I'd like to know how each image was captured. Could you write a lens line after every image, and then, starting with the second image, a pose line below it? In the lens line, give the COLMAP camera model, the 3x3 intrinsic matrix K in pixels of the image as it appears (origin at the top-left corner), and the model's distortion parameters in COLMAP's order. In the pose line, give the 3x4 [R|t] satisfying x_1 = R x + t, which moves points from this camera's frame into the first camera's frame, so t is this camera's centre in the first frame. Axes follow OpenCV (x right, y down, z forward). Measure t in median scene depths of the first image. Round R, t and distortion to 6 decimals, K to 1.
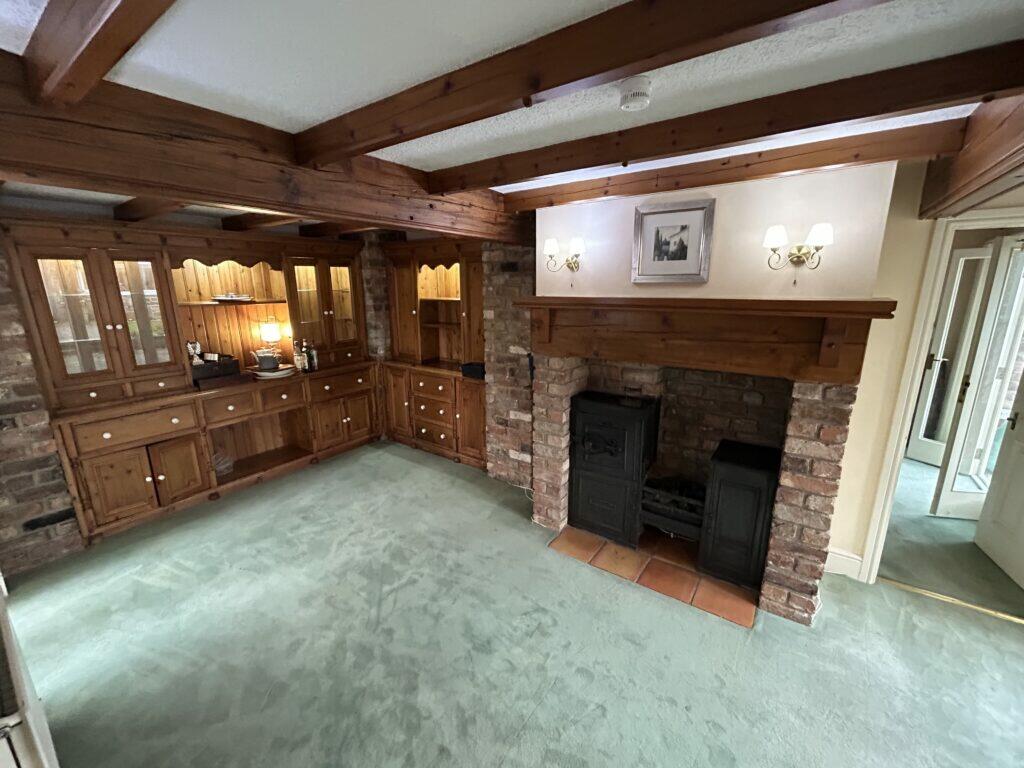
lens RADIAL K [[415.9, 0, 508.5], [0, 415.9, 384.8], [0, 0, 1]] dist [0.002246, -0.000051]
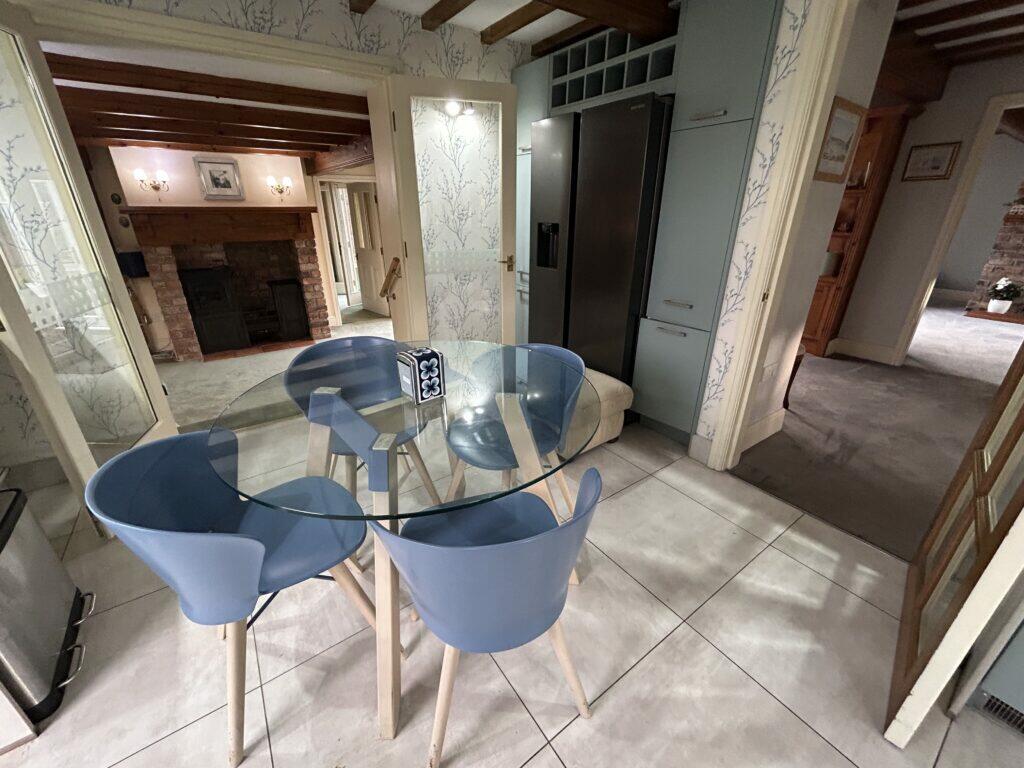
lens RADIAL K [[415.9, 0, 511.1], [0, 415.9, 383.7], [0, 0, 1]] dist [0.002246, -0.000051]
pose [[0.331649, -0.368770, 0.868342, -1.336320], [0.213897, 0.925859, 0.311502, 0.274703], [-0.918835, 0.082427, 0.385939, -1.076984]]
